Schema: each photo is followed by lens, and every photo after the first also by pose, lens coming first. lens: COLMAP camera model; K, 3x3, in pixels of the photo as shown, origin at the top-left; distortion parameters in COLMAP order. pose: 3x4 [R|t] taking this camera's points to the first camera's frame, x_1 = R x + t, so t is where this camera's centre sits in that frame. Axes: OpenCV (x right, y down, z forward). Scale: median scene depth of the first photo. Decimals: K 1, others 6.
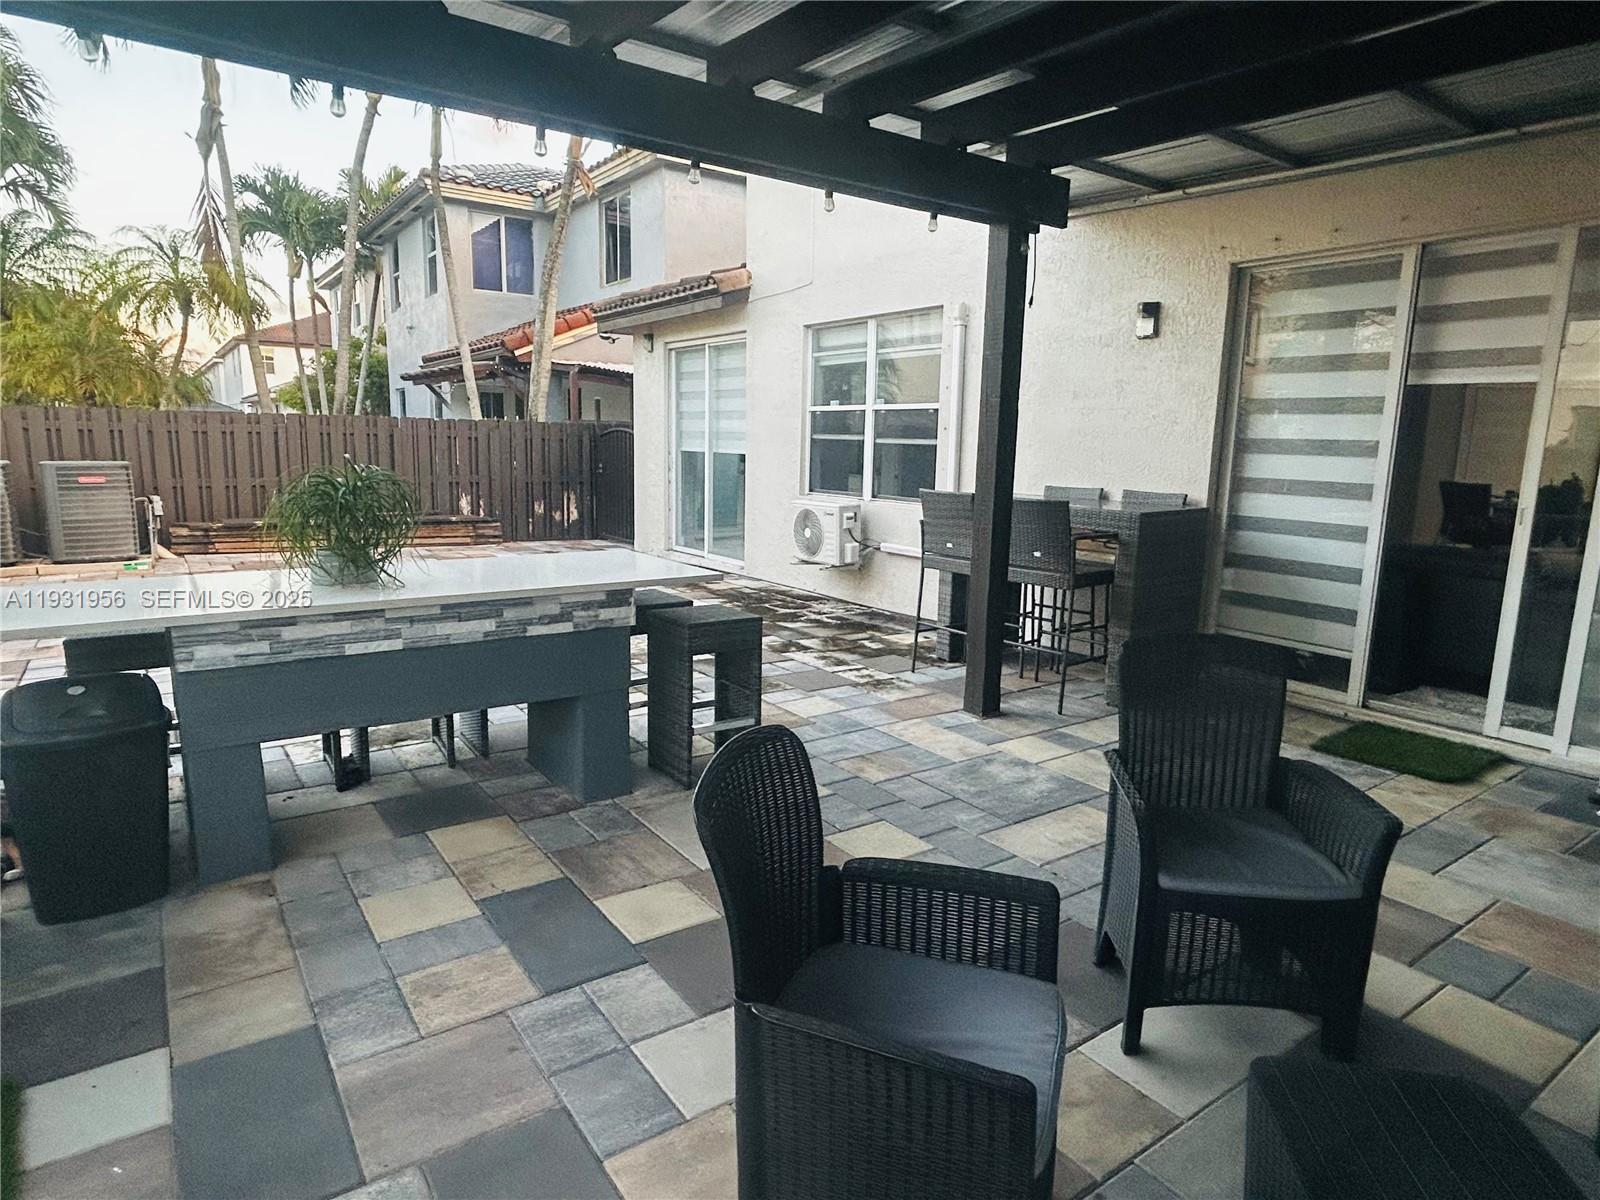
lens RADIAL K [[925.7, 0, 799.8], [0, 925.7, 596.3], [0, 0, 1]] dist [0.002703, 0.000232]
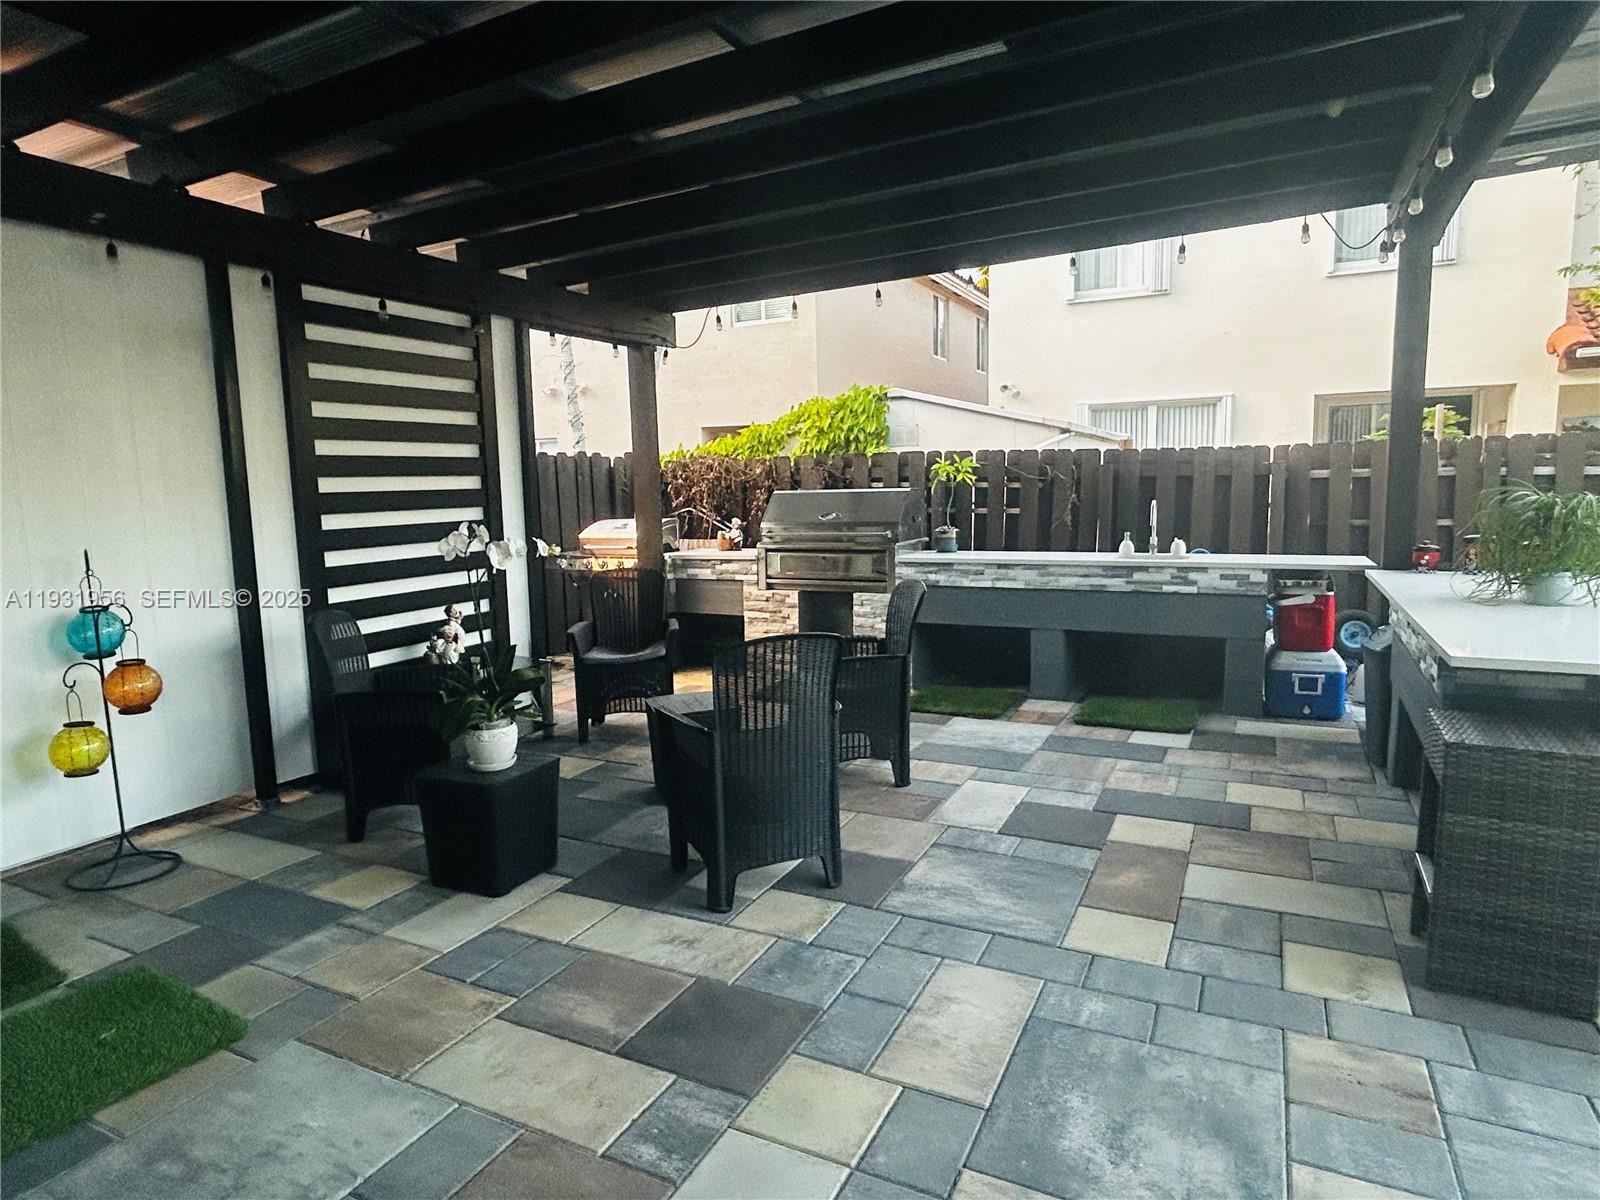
lens RADIAL K [[925.7, 0, 796.1], [0, 925.7, 601.7], [0, 0, 1]] dist [0.002703, 0.000232]
pose [[-0.884771, 0.064625, -0.461524, 0.867464], [-0.068931, 0.961297, 0.266751, -0.282769], [0.460901, 0.267827, -0.846073, 1.807208]]
